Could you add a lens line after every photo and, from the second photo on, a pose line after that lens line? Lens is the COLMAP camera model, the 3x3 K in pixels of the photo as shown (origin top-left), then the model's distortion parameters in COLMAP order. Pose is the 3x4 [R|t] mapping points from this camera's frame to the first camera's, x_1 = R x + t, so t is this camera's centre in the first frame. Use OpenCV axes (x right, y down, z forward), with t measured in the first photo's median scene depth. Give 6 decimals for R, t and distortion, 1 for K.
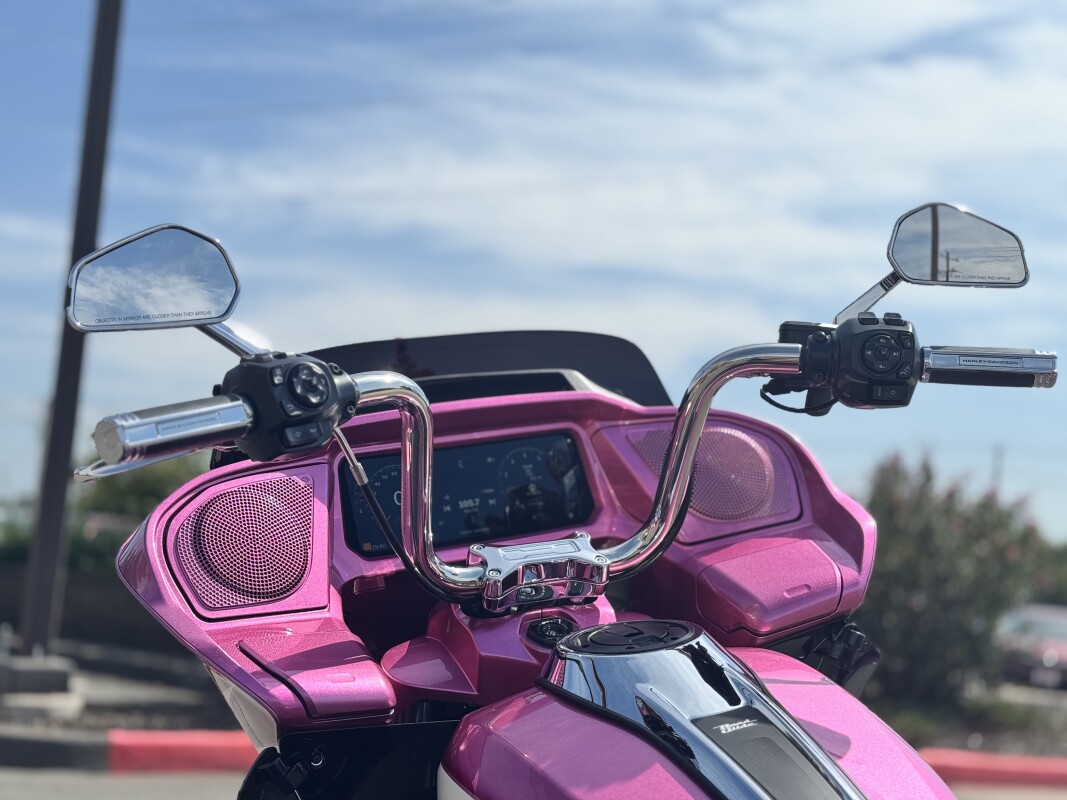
lens RADIAL K [[1472.7, 0, 532.2], [0, 1472.7, 406.1], [0, 0, 1]] dist [0.128393, 0.000000]
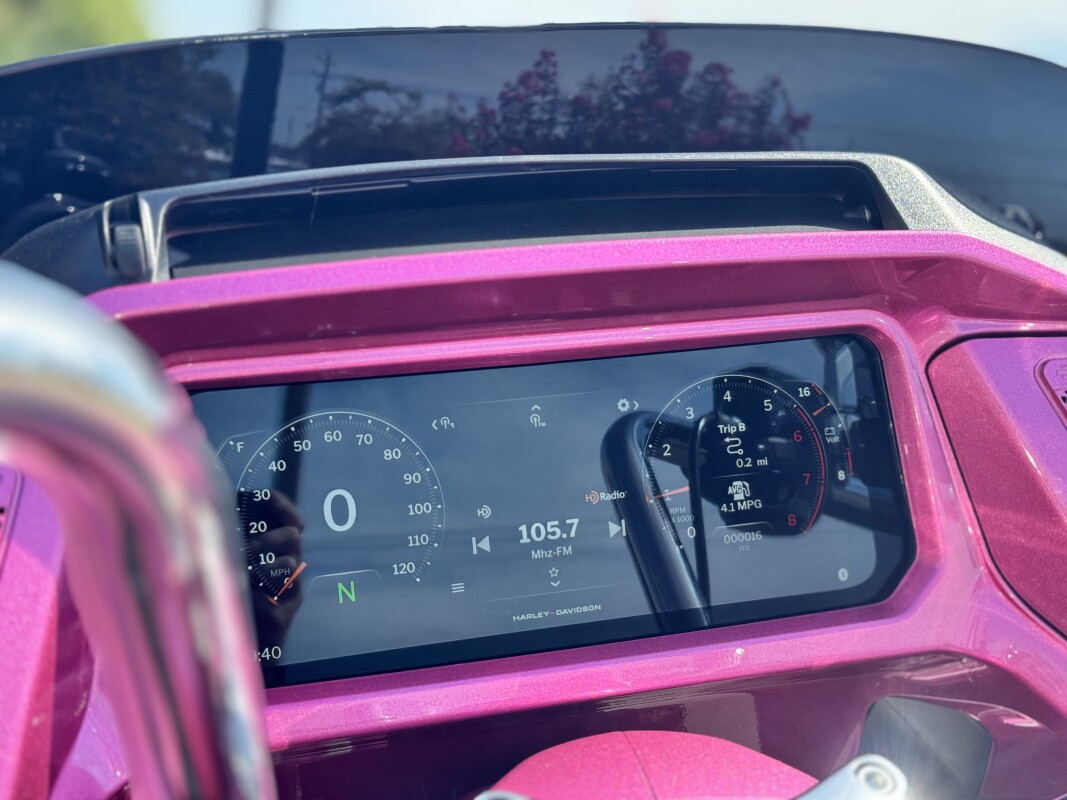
lens RADIAL K [[1472.7, 0, 531.0], [0, 1472.7, 400.5], [0, 0, 1]] dist [0.128393, 0.000000]
pose [[0.984867, 0.111108, -0.133009, -0.004411], [-0.084368, 0.977752, 0.192049, -0.028755], [0.151388, -0.177922, 0.972330, 0.652079]]
